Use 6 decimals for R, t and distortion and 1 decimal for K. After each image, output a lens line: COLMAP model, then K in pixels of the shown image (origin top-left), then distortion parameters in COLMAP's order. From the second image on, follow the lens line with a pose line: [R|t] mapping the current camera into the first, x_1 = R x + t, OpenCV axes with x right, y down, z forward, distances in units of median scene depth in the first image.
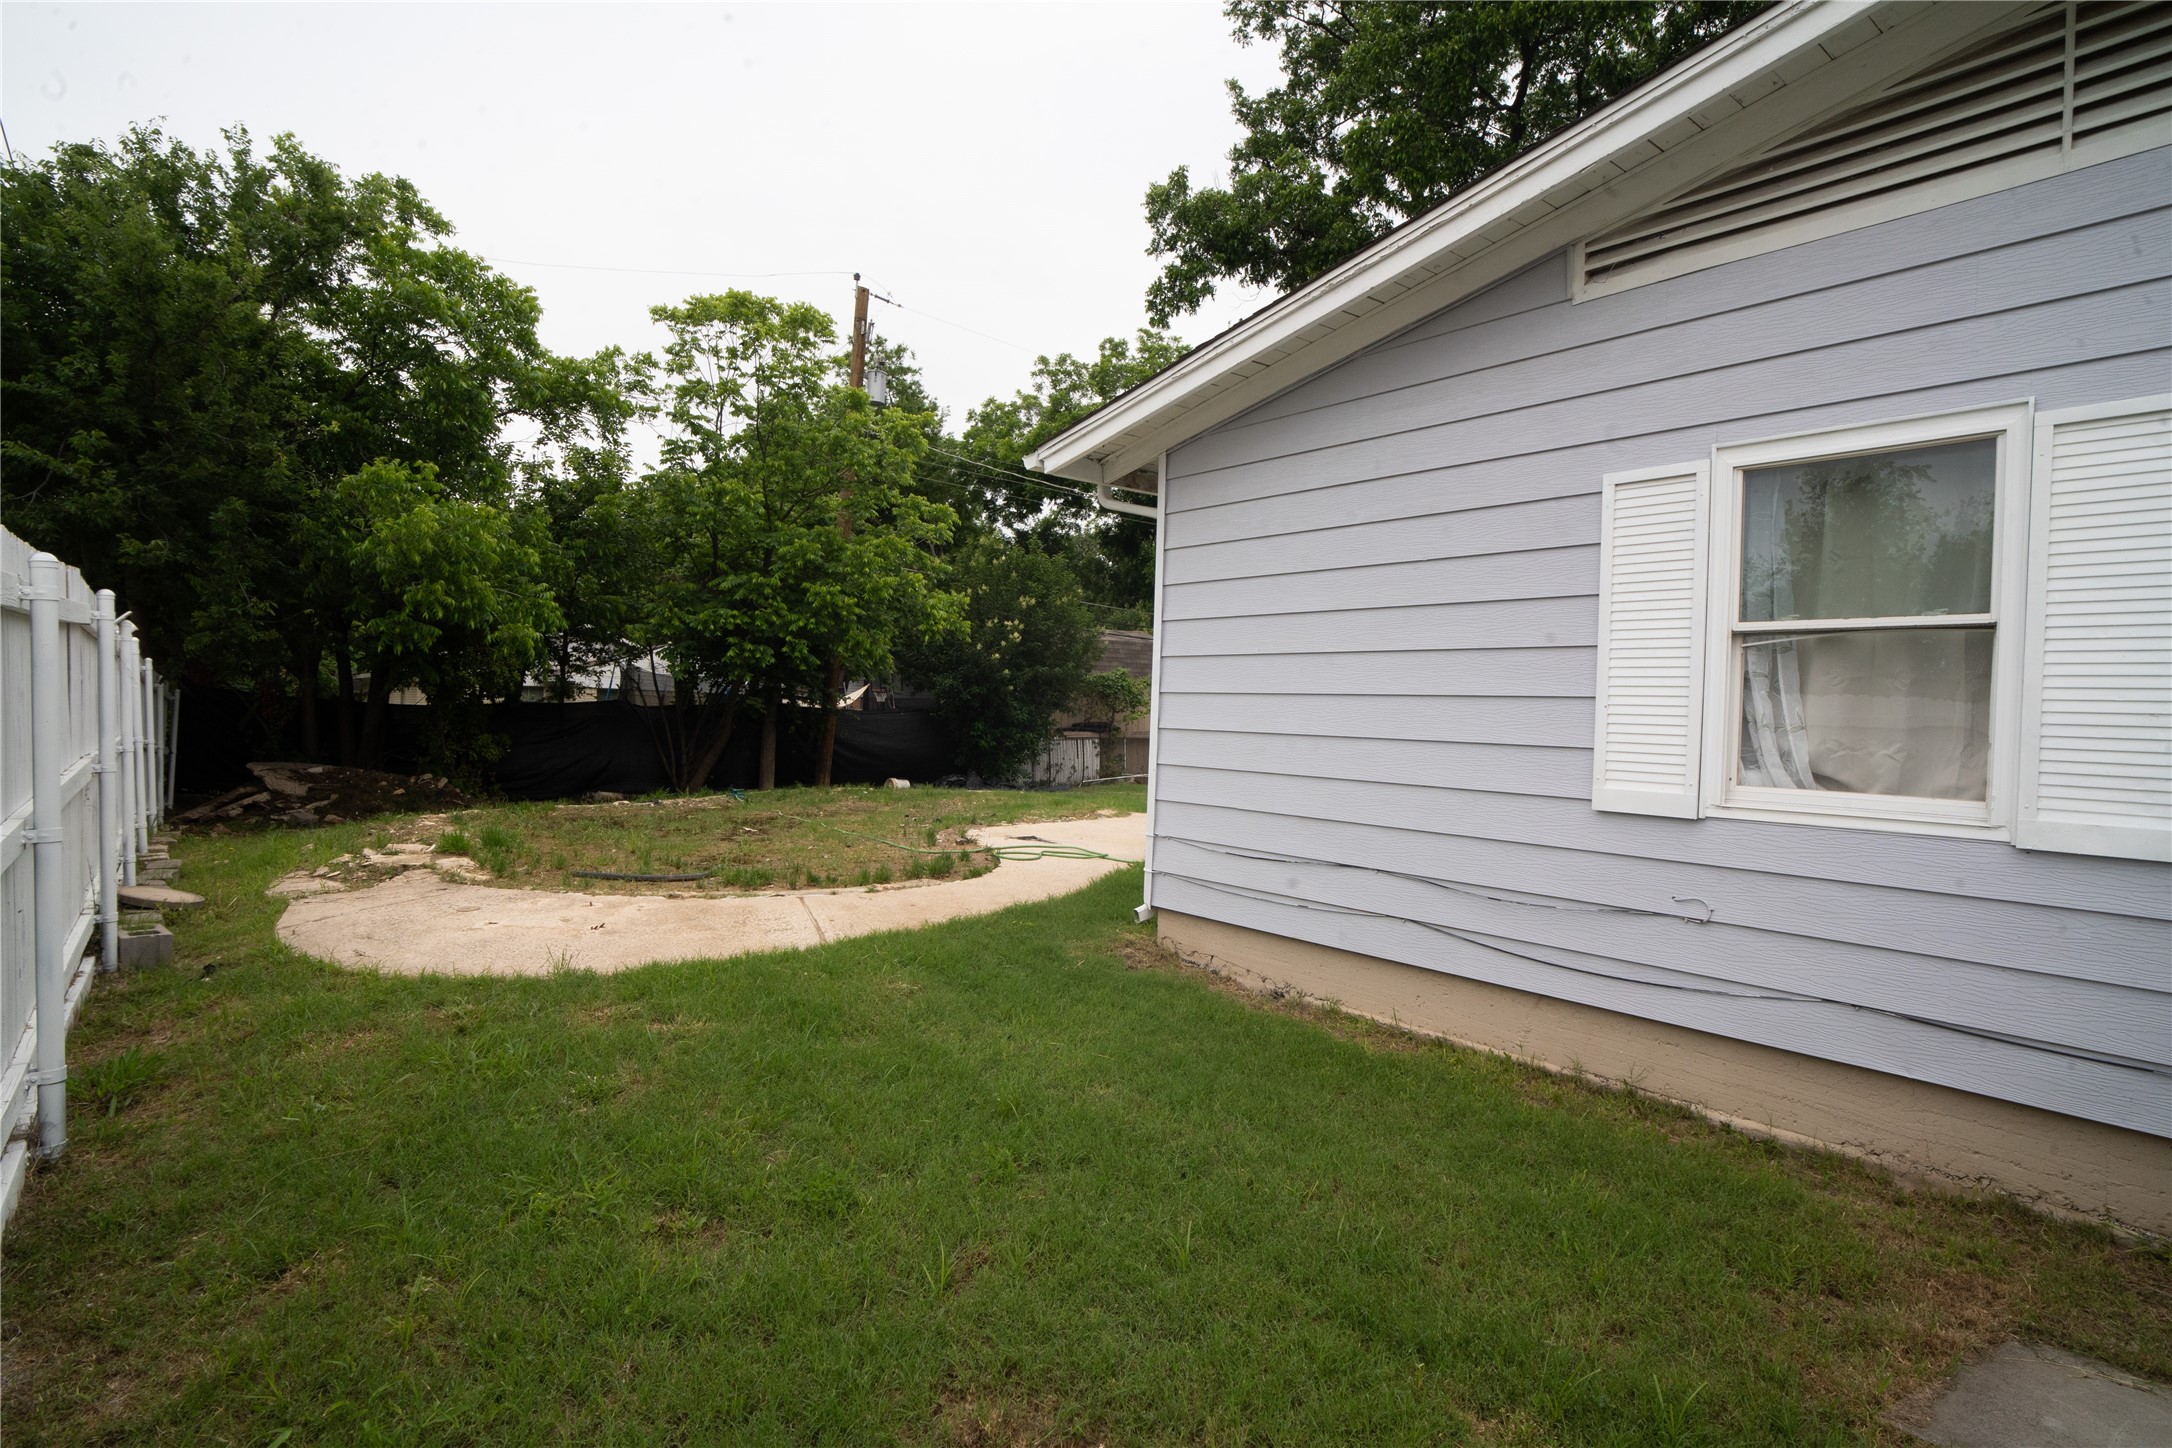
lens RADIAL K [[1137.0, 0, 1079.8], [0, 1137.0, 720.3], [0, 0, 1]] dist [-0.049532, 0.024068]
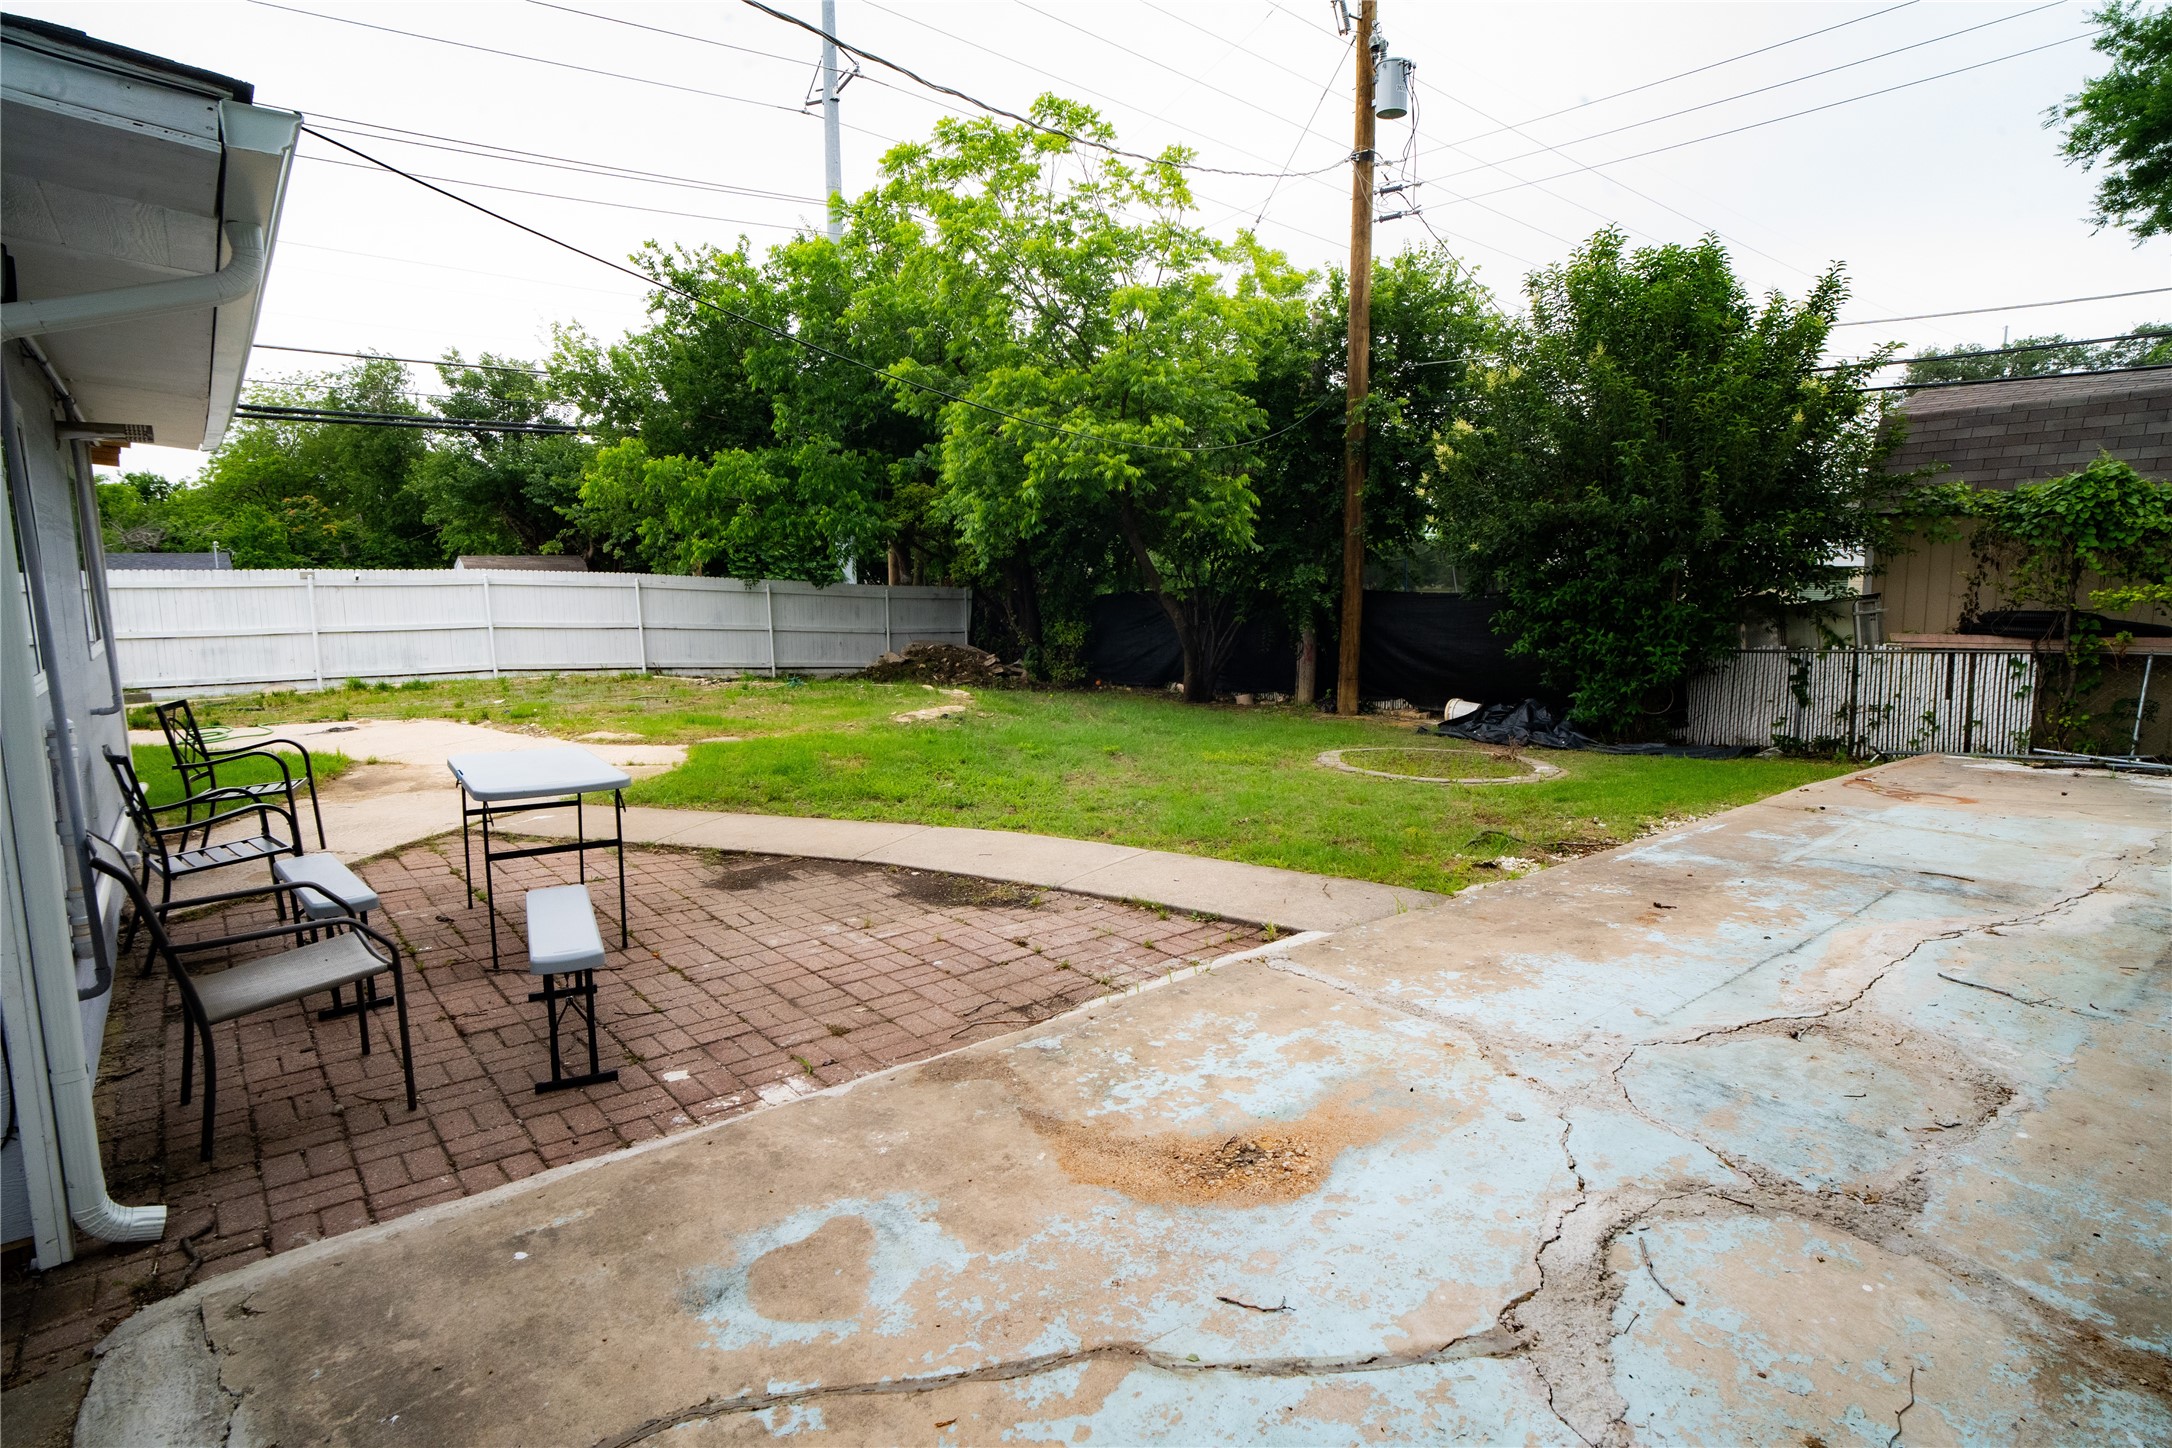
lens RADIAL K [[1137.0, 0, 1039.2], [0, 1137.0, 722.6], [0, 0, 1]] dist [-0.049532, 0.024068]
pose [[-0.012357, 0.102792, -0.994626, 0.450250], [0.006569, 0.994689, 0.102716, -0.002056], [0.999902, -0.005264, -0.012966, 0.730784]]
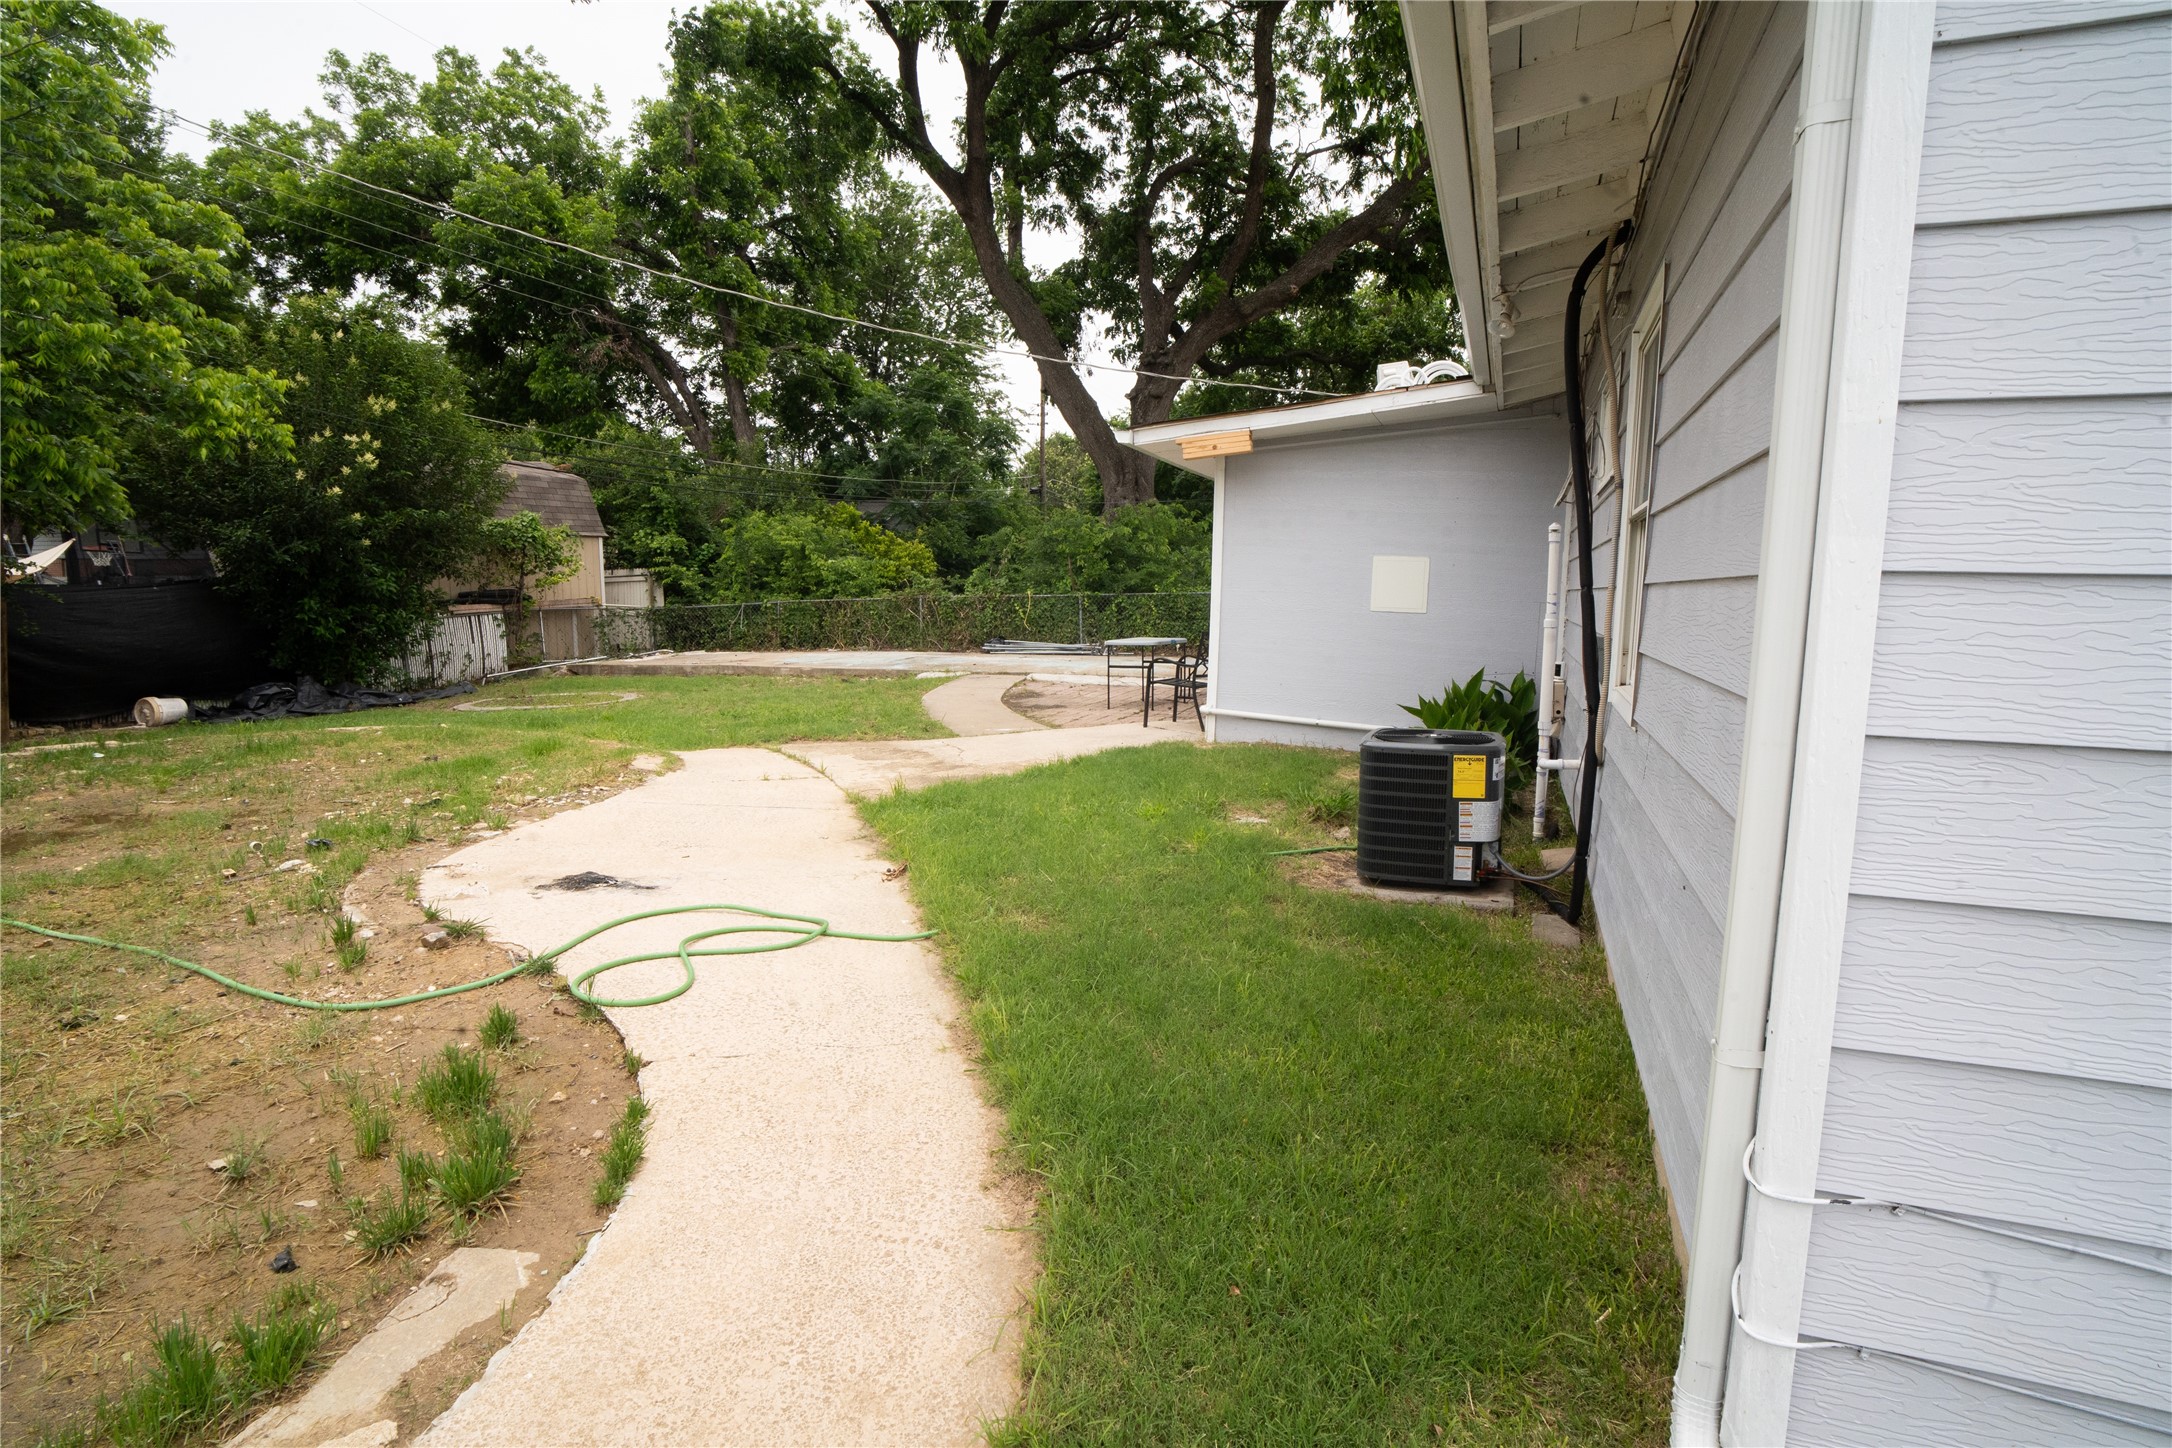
lens RADIAL K [[1137.0, 0, 1094.7], [0, 1137.0, 732.5], [0, 0, 1]] dist [-0.049532, 0.024068]
pose [[0.851678, -0.089203, 0.516419, -0.041349], [0.014342, 0.989005, 0.147182, -0.009003], [-0.523870, -0.117946, 0.843593, 0.225677]]
